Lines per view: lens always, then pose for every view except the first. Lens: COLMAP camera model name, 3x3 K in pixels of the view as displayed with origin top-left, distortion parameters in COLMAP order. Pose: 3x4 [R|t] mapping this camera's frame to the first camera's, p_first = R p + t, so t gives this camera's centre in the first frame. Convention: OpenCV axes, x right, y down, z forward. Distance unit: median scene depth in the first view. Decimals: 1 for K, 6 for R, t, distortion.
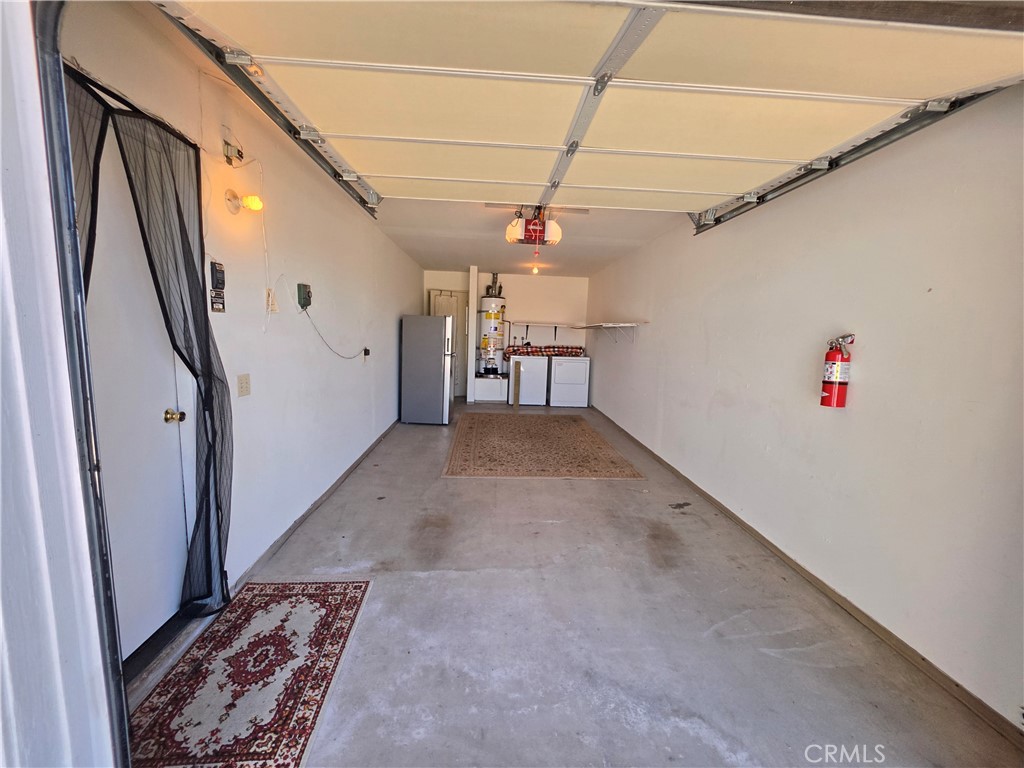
lens RADIAL K [[414.1, 0, 511.8], [0, 414.1, 381.8], [0, 0, 1]] dist [-0.003533, 0.001278]
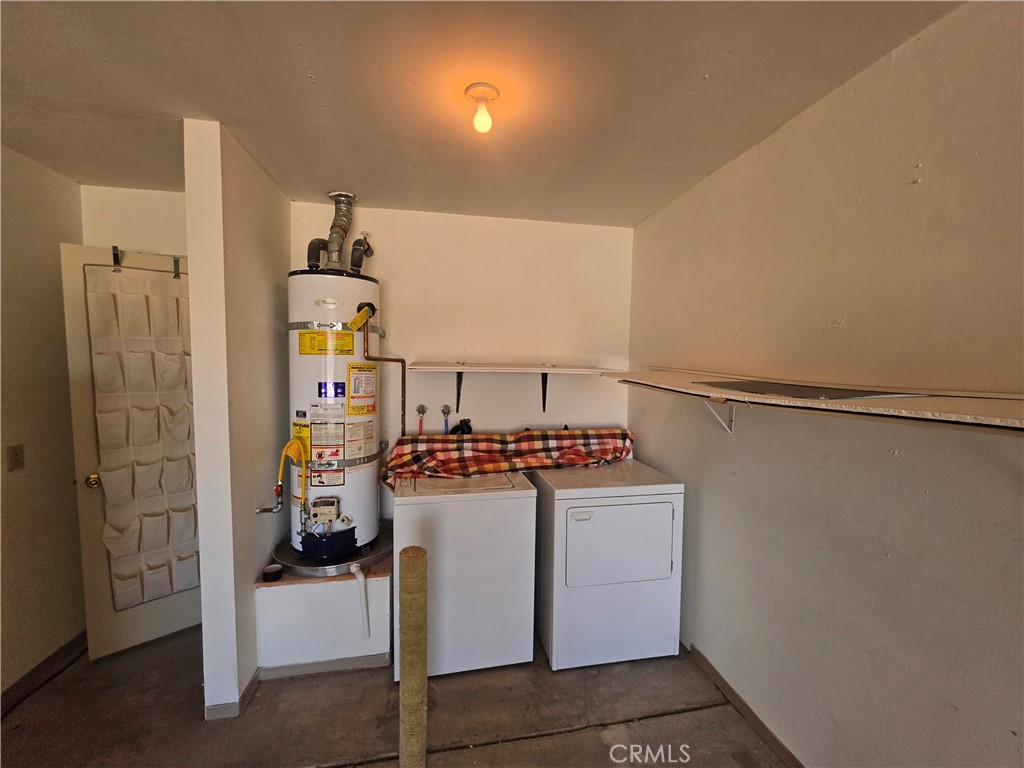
lens RADIAL K [[414.1, 0, 510.7], [0, 414.1, 386.2], [0, 0, 1]] dist [-0.003533, 0.001278]
pose [[0.991935, -0.030360, 0.123057, 0.038418], [0.036934, 0.997990, -0.051493, -0.108986], [-0.121246, 0.055622, 0.991063, 0.700637]]
